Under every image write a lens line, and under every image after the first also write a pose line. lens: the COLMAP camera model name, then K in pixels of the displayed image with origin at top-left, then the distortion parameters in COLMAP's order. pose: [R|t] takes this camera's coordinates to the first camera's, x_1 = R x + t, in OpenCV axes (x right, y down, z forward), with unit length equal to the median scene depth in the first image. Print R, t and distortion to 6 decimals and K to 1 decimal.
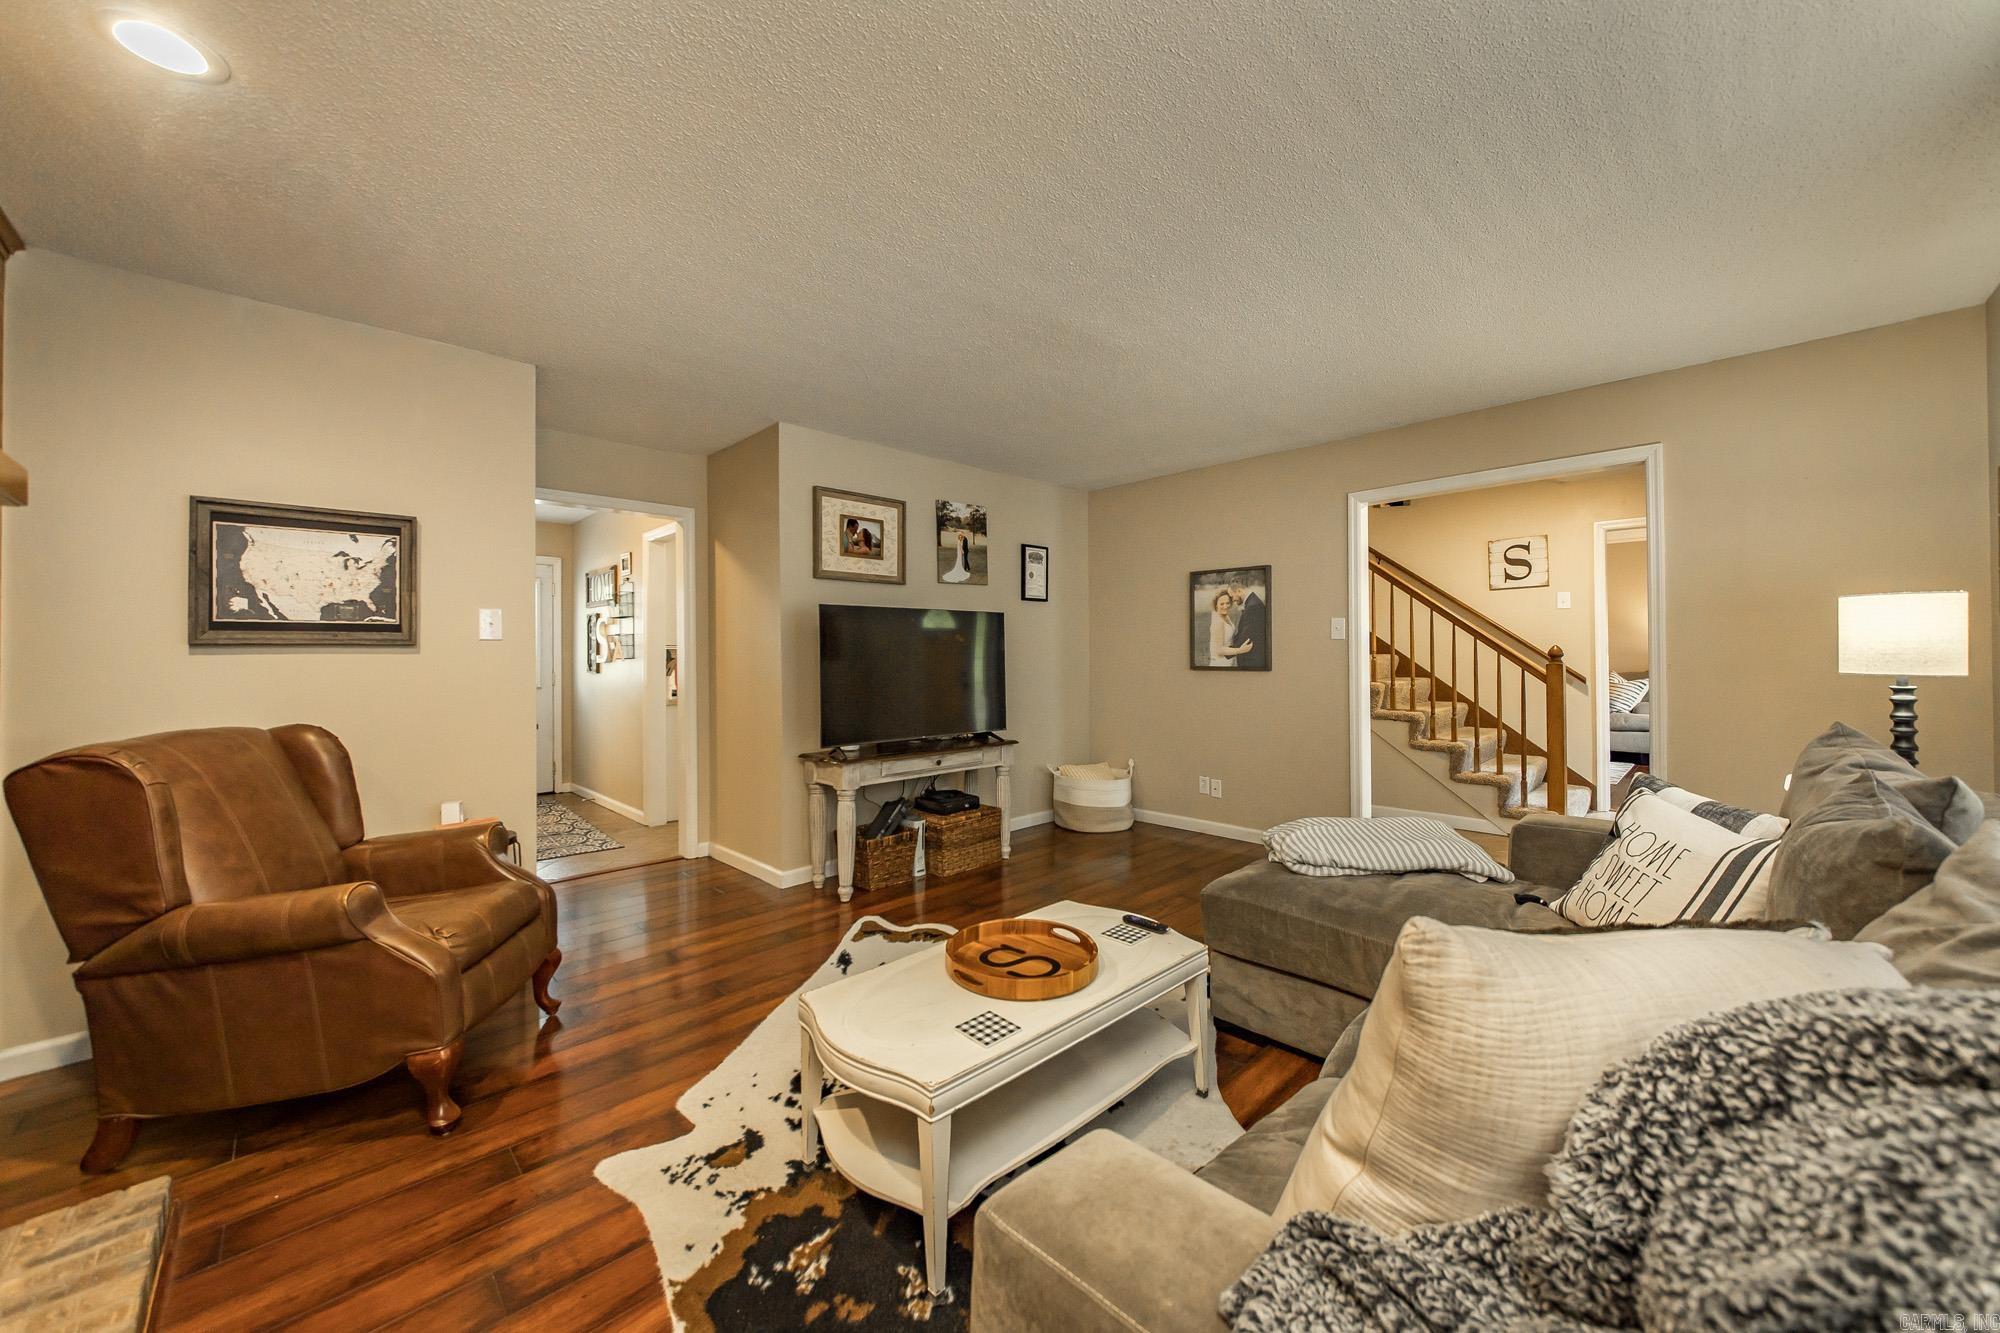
lens RADIAL K [[744.5, 0, 954.4], [0, 744.5, 647.7], [0, 0, 1]] dist [-0.000633, -0.000043]
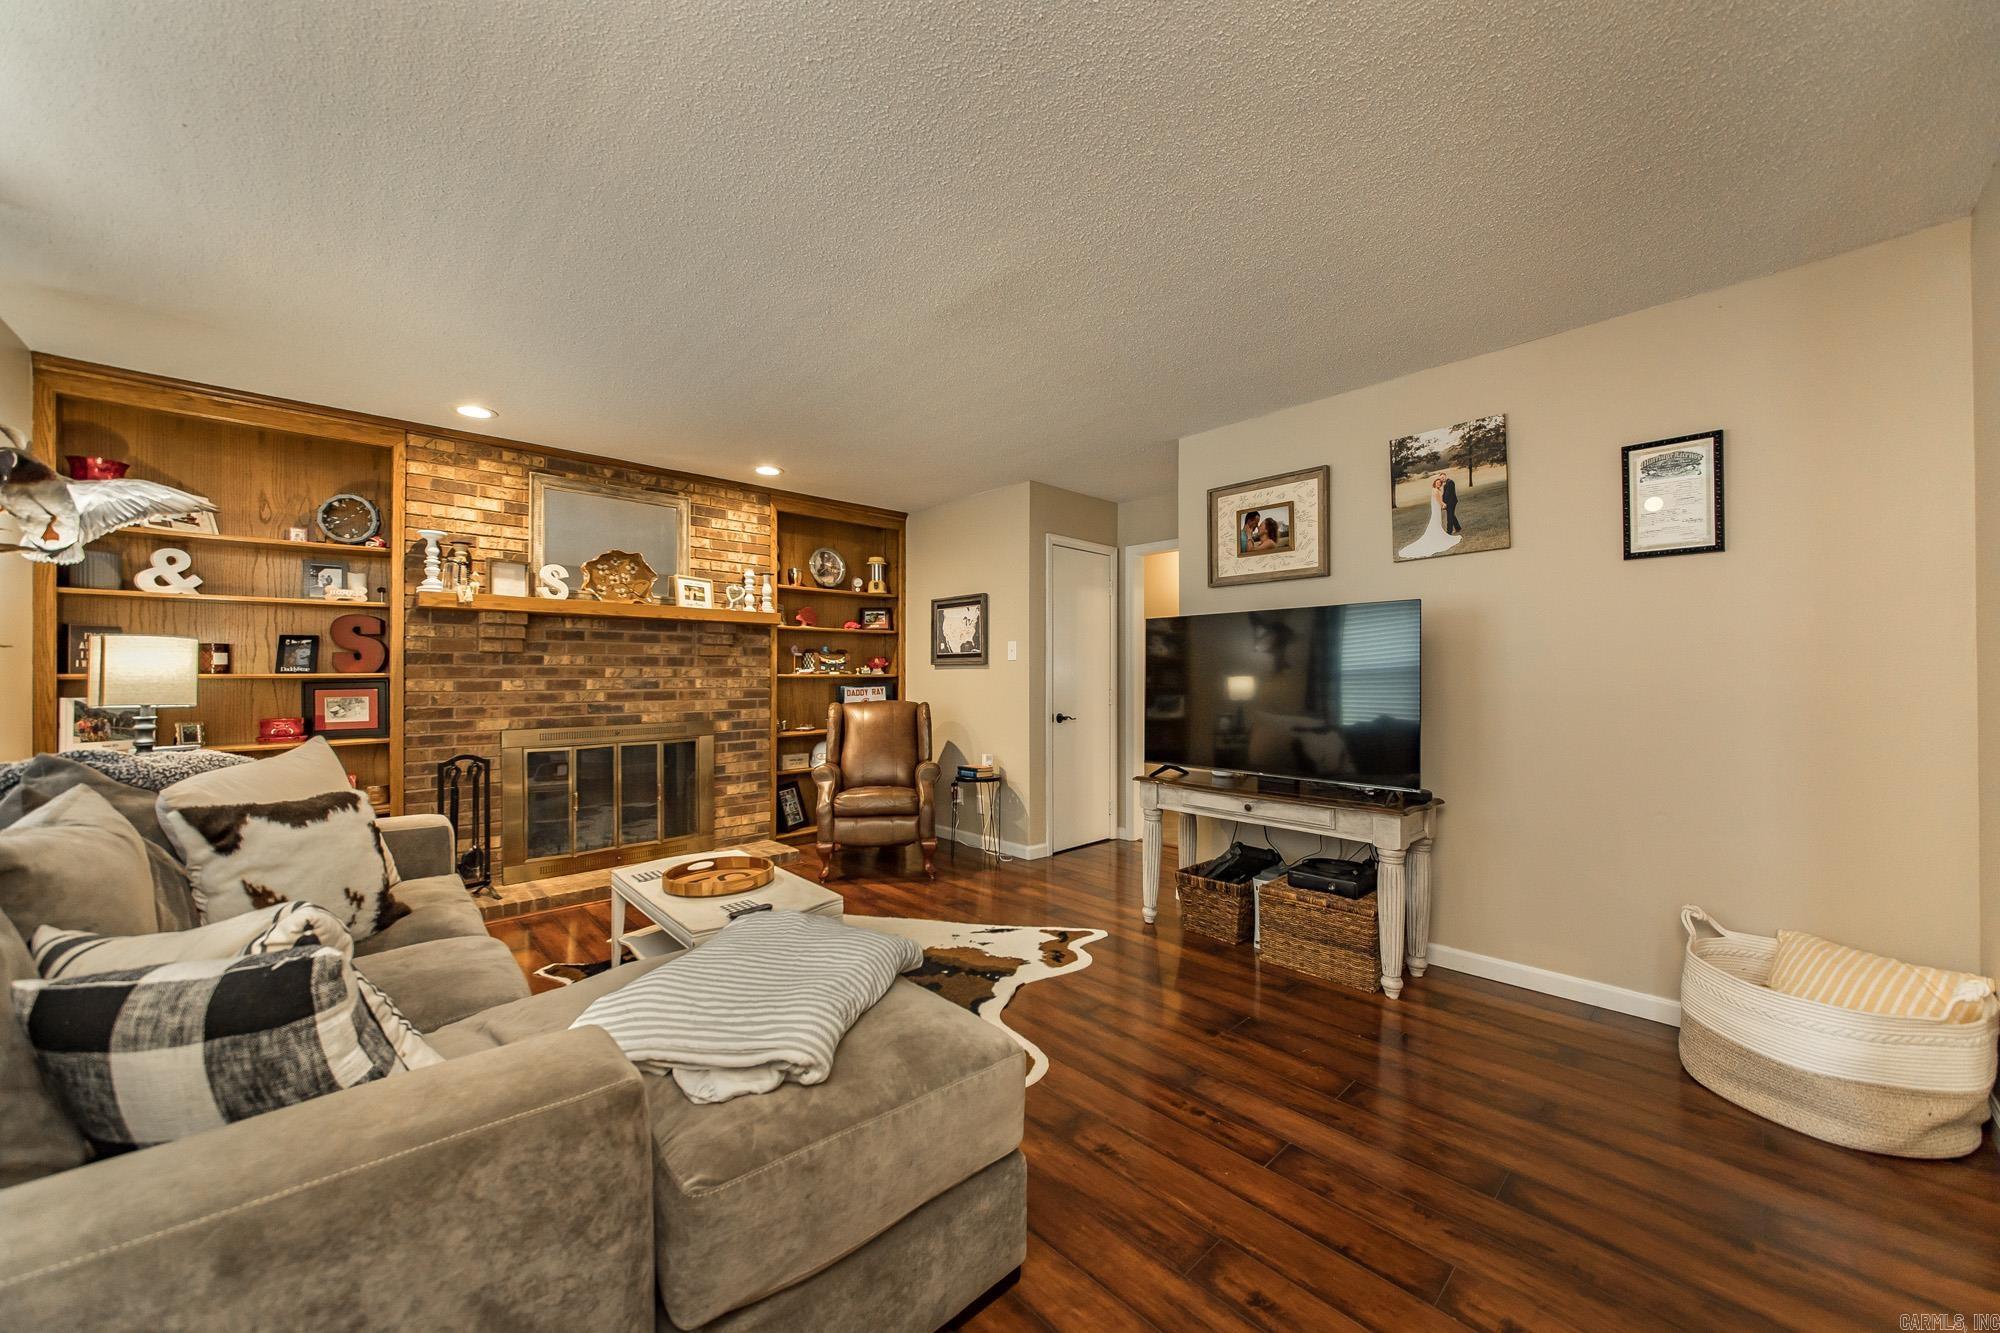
lens RADIAL K [[723.5, 0, 996.6], [0, 723.5, 669.7], [0, 0, 1]] dist [-0.000362, 0.000102]
pose [[0.009089, -0.000555, -0.999959, 0.729922], [0.010526, 0.999944, -0.000459, 0.007479], [0.999903, -0.010521, 0.009094, 0.729369]]
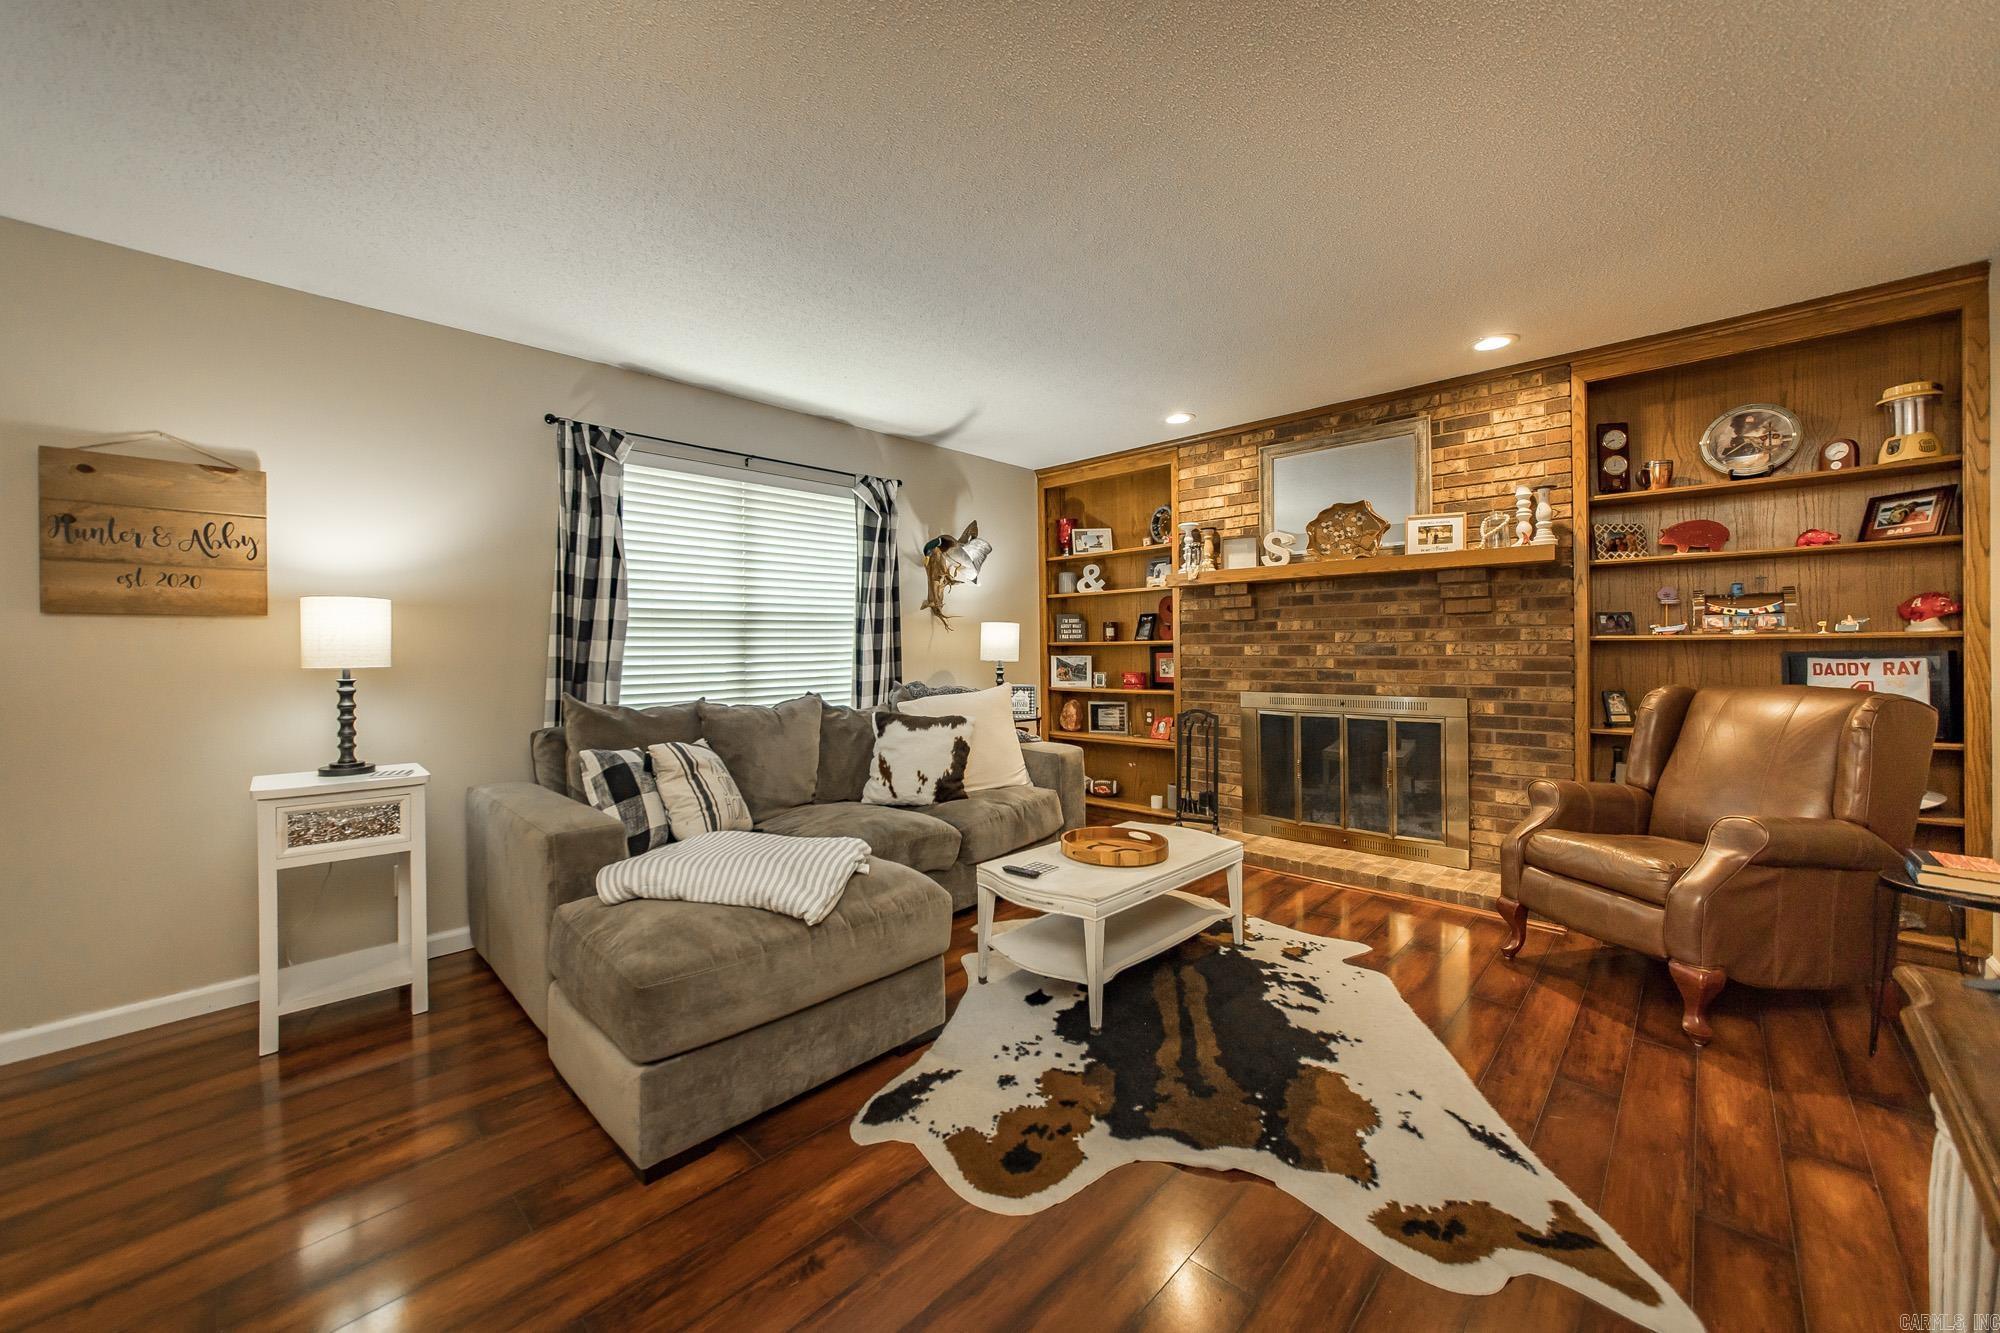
lens RADIAL K [[744.5, 0, 954.4], [0, 744.5, 647.7], [0, 0, 1]] dist [-0.000633, -0.000043]
pose [[-0.998359, 0.018461, -0.054202, 0.225486], [0.018776, 0.999810, -0.005310, 0.015055], [0.054093, -0.006319, -0.998516, 1.158118]]
